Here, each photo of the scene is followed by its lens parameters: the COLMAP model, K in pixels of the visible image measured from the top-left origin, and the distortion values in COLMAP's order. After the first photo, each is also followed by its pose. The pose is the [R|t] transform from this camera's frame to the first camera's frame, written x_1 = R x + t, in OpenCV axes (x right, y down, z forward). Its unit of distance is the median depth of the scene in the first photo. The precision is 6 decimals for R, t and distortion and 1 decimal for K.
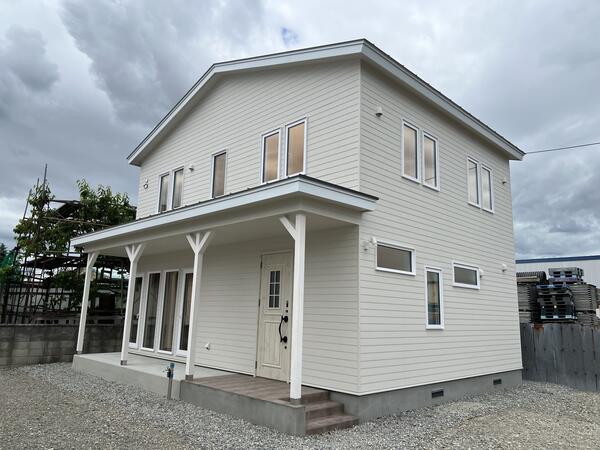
lens RADIAL K [[448.8, 0, 298.6], [0, 448.8, 224.9], [0, 0, 1]] dist [0.058933, -0.049144]
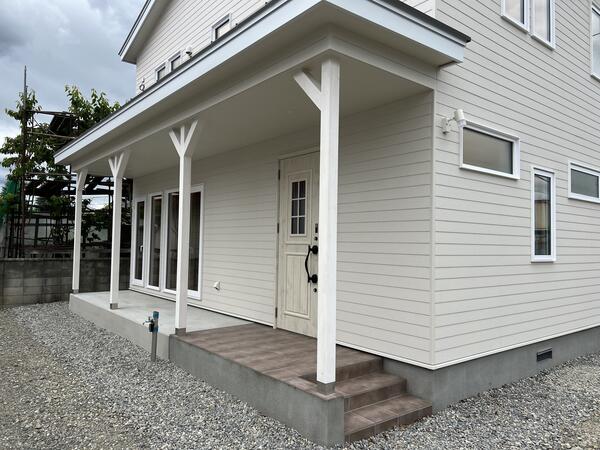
lens RADIAL K [[448.8, 0, 299.0], [0, 448.8, 228.5], [0, 0, 1]] dist [0.058933, -0.049144]
pose [[0.995366, -0.015503, -0.094899, 0.012080], [0.030061, 0.987619, 0.153964, 0.071967], [0.091337, -0.156104, 0.983509, 0.334688]]
